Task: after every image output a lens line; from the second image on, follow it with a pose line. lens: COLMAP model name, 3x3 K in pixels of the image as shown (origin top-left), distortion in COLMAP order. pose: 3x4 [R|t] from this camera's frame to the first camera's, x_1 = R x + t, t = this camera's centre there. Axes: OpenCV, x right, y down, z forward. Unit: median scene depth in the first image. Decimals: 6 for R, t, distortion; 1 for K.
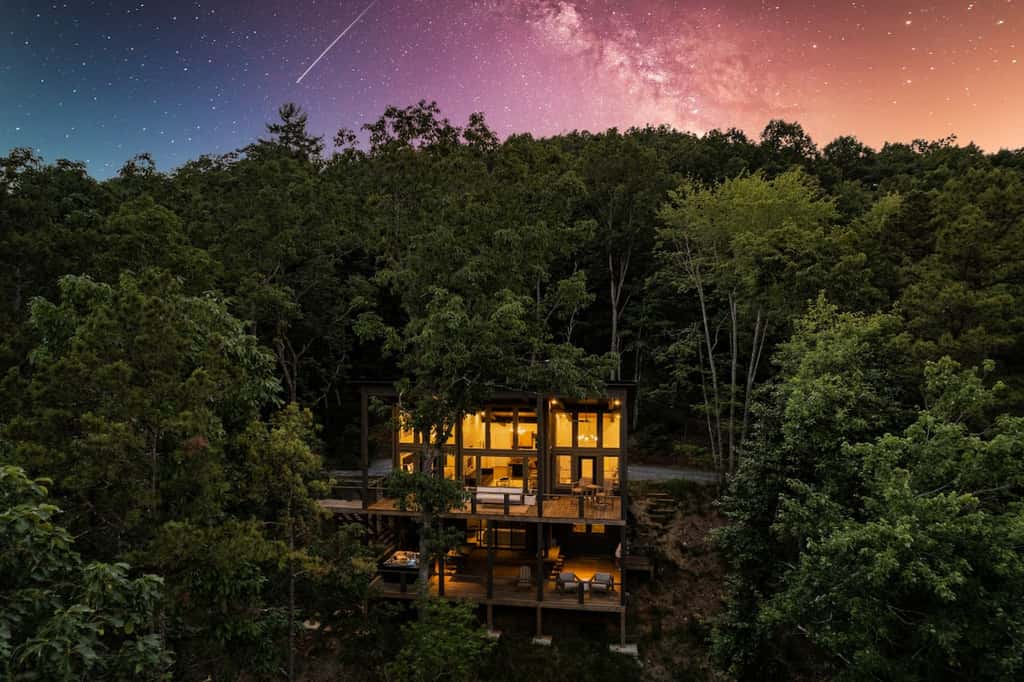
lens RADIAL K [[654.0, 0, 511.7], [0, 654.0, 340.2], [0, 0, 1]] dist [-0.063942, 0.043700]
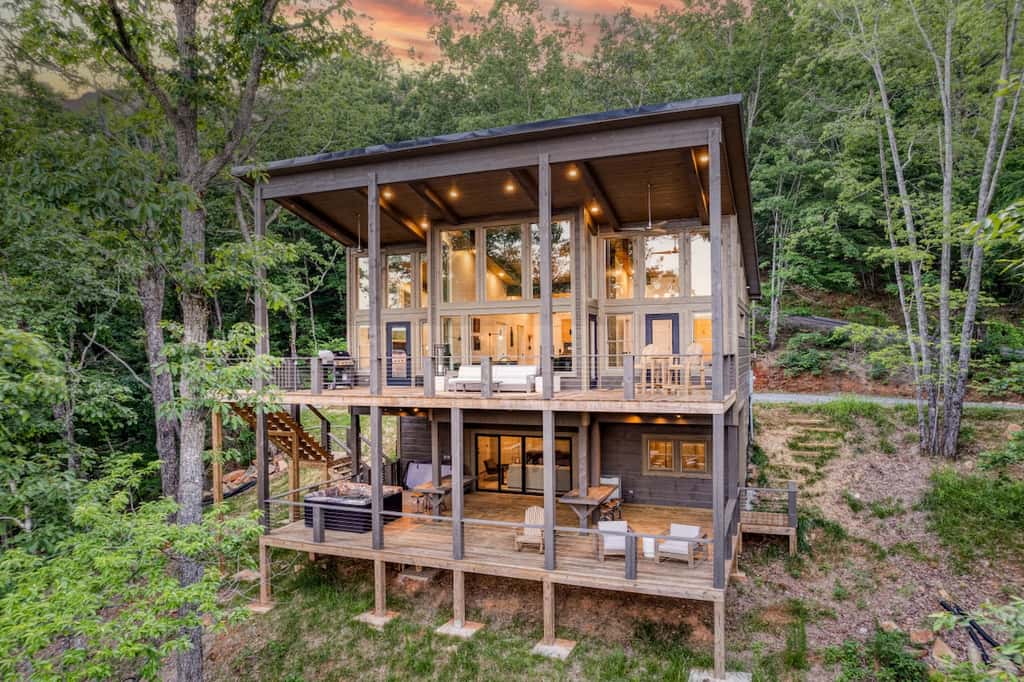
lens RADIAL K [[654.0, 0, 514.5], [0, 654.0, 344.2], [0, 0, 1]] dist [-0.063942, 0.043700]
pose [[0.975786, -0.010536, -0.218476, 0.107172], [0.010792, 0.999942, -0.000022, 0.188710], [0.218463, -0.002336, 0.975842, 0.417270]]
